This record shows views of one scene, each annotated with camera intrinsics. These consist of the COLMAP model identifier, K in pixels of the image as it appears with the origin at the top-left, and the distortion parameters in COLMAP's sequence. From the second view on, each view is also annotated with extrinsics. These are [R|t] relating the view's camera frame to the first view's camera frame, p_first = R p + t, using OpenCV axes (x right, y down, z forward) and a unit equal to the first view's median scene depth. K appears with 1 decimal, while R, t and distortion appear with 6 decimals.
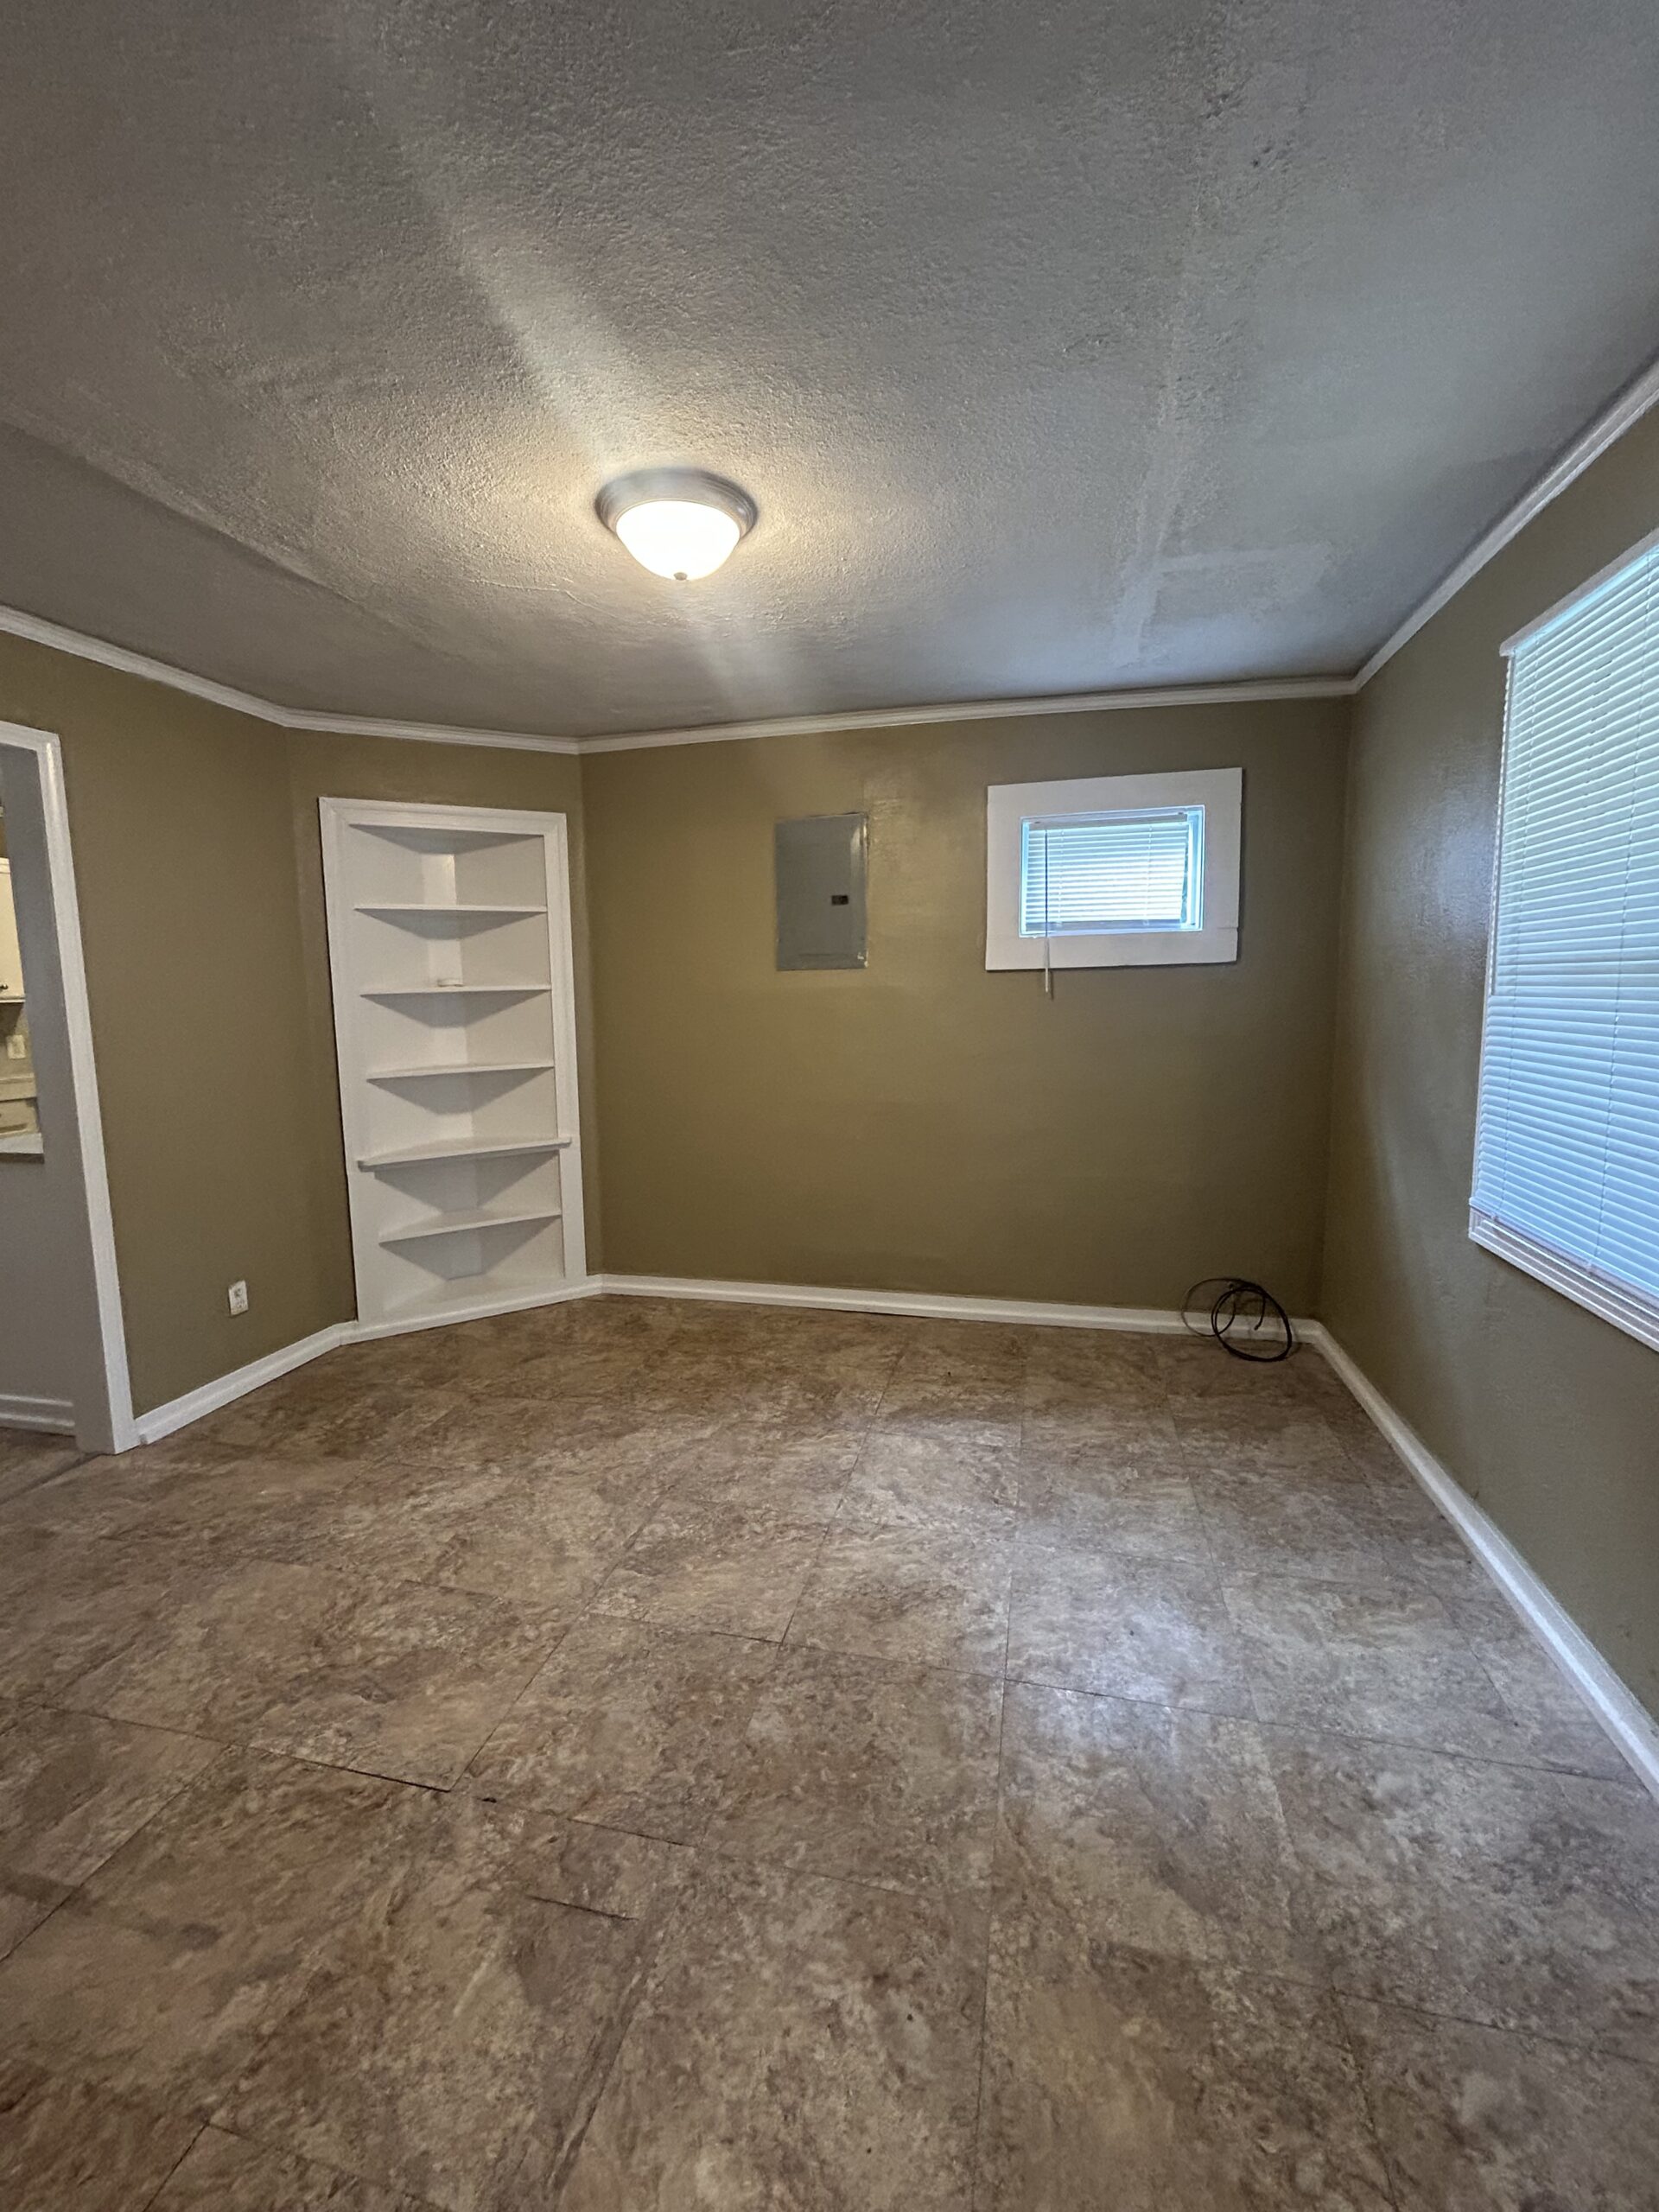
lens RADIAL K [[899.9, 0, 825.4], [0, 899.9, 1100.6], [0, 0, 1]] dist [0.000141, 0.000568]
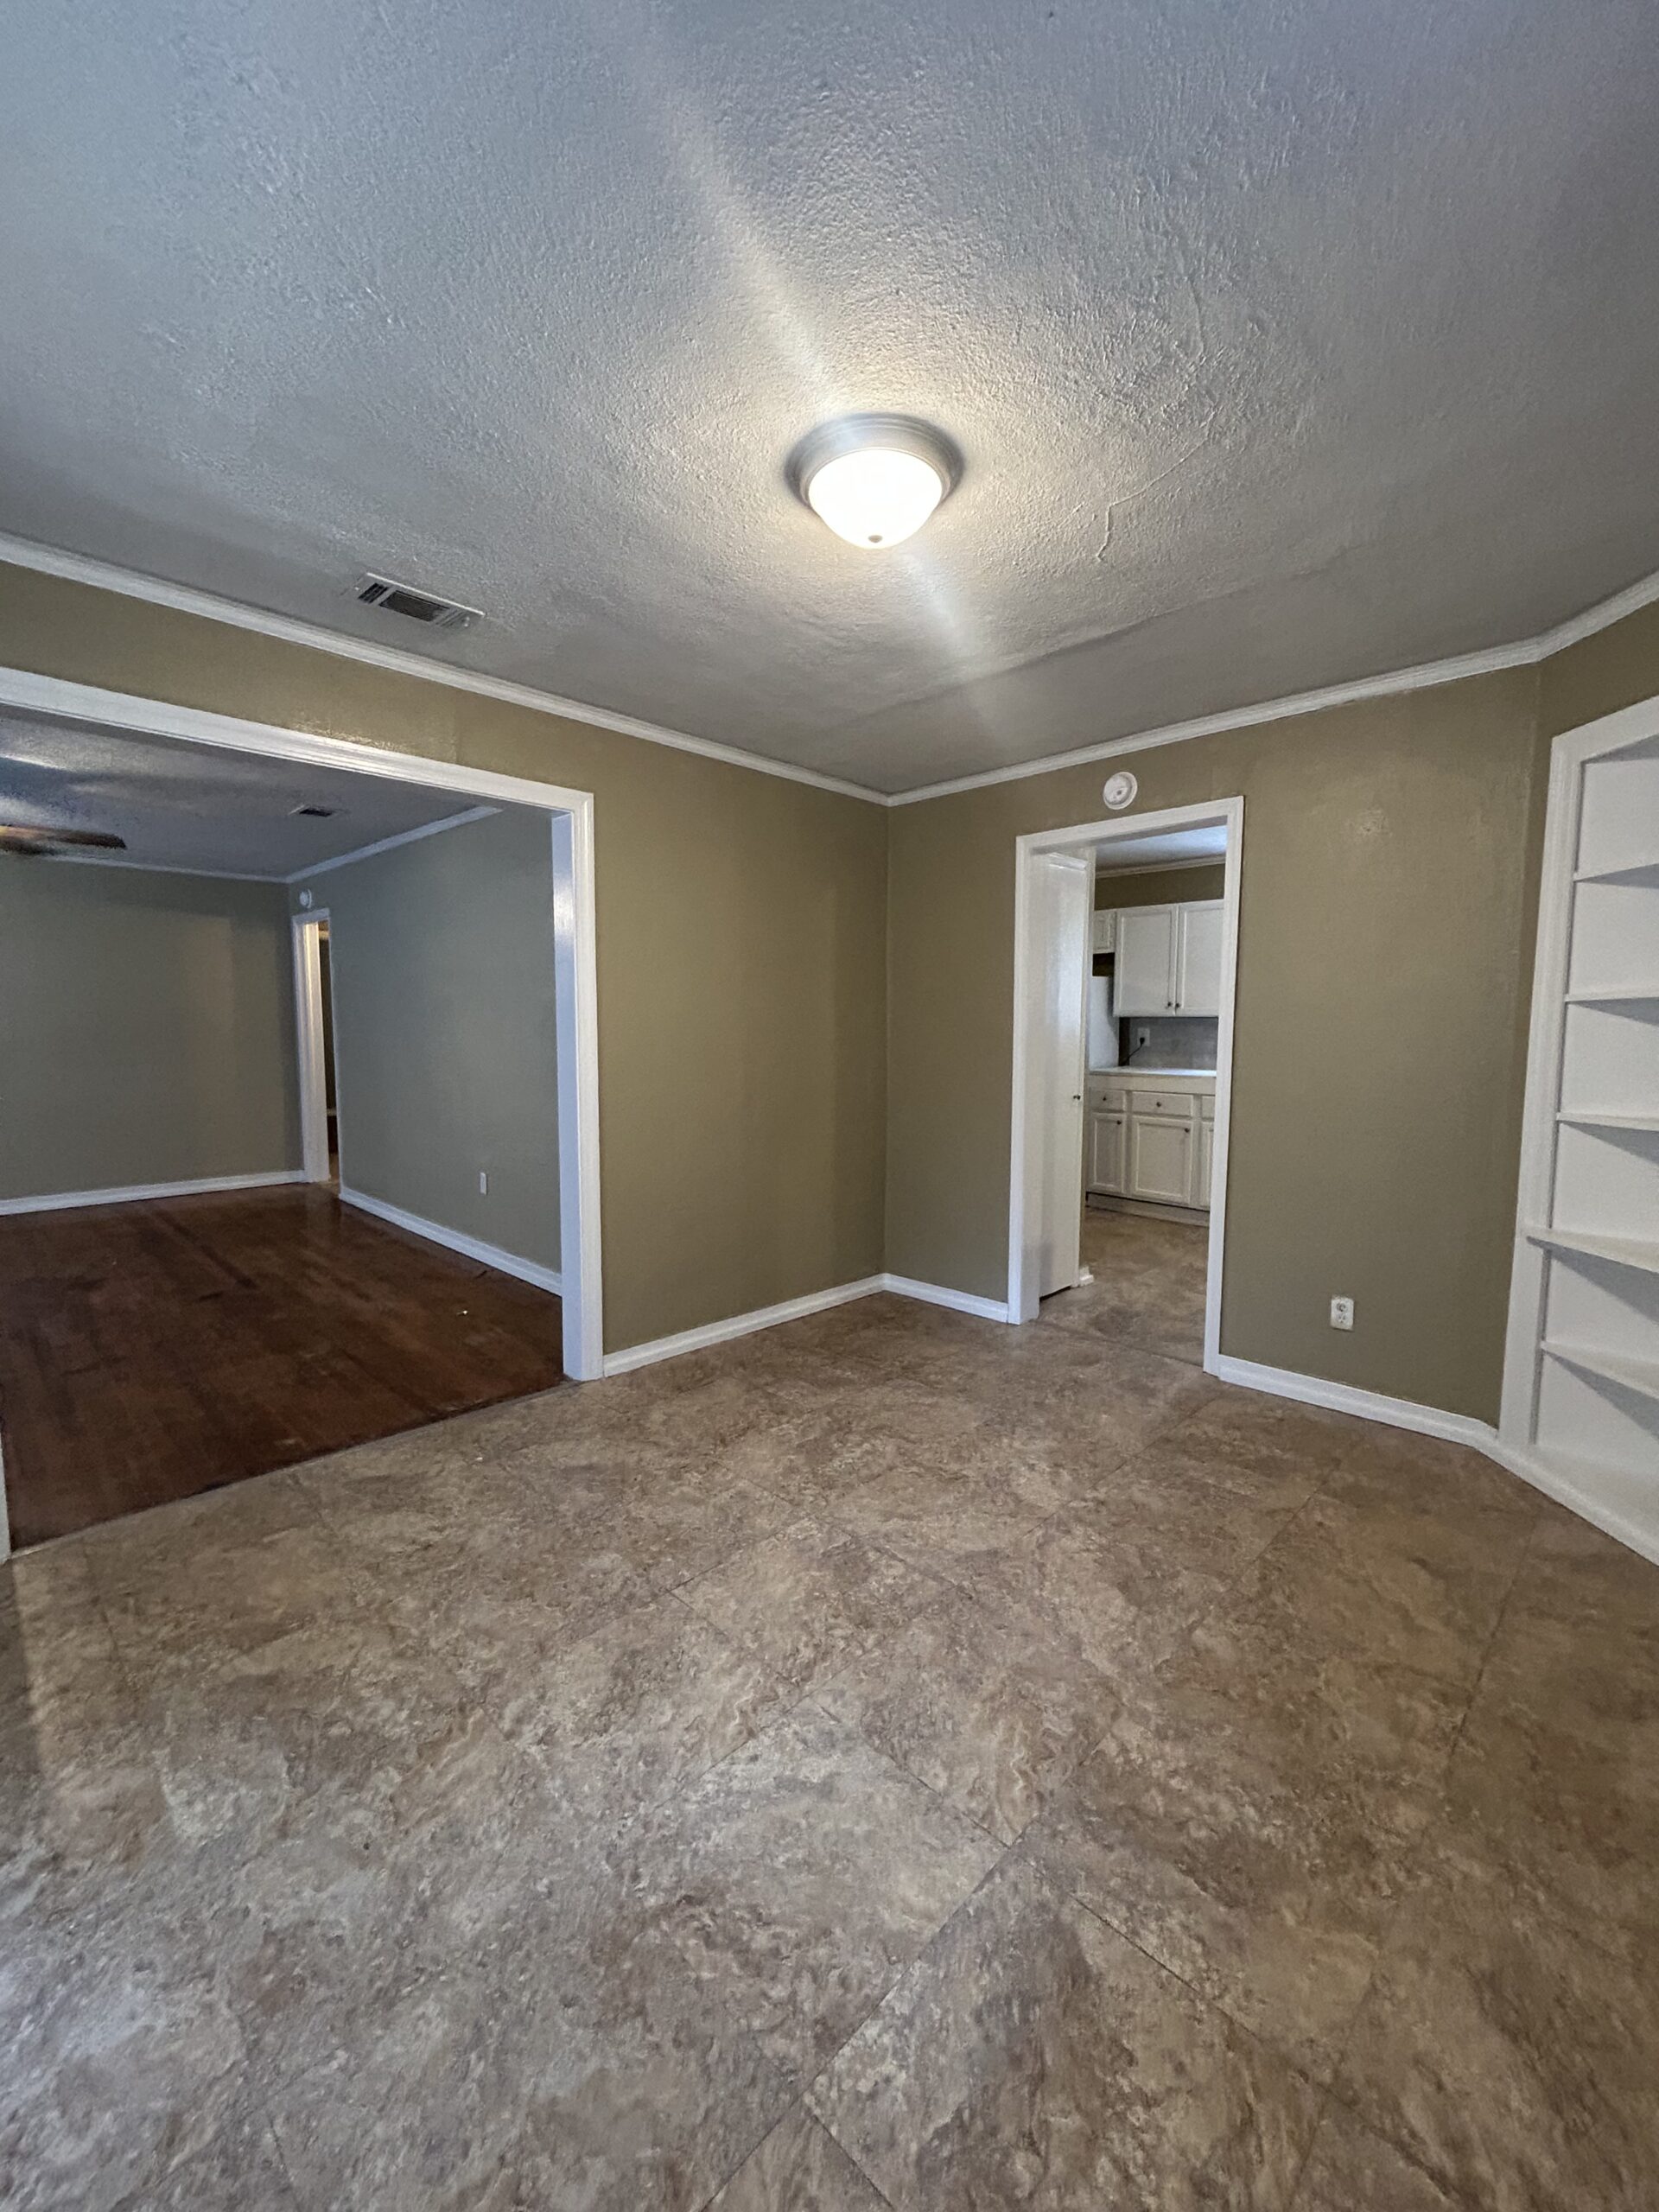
lens RADIAL K [[899.9, 0, 825.4], [0, 899.9, 1100.6], [0, 0, 1]] dist [0.000141, 0.000568]
pose [[-0.513999, 0.089509, -0.853108, 0.555053], [-0.097554, 0.981989, 0.161808, -0.136221], [0.852226, 0.166393, -0.496009, 1.213012]]
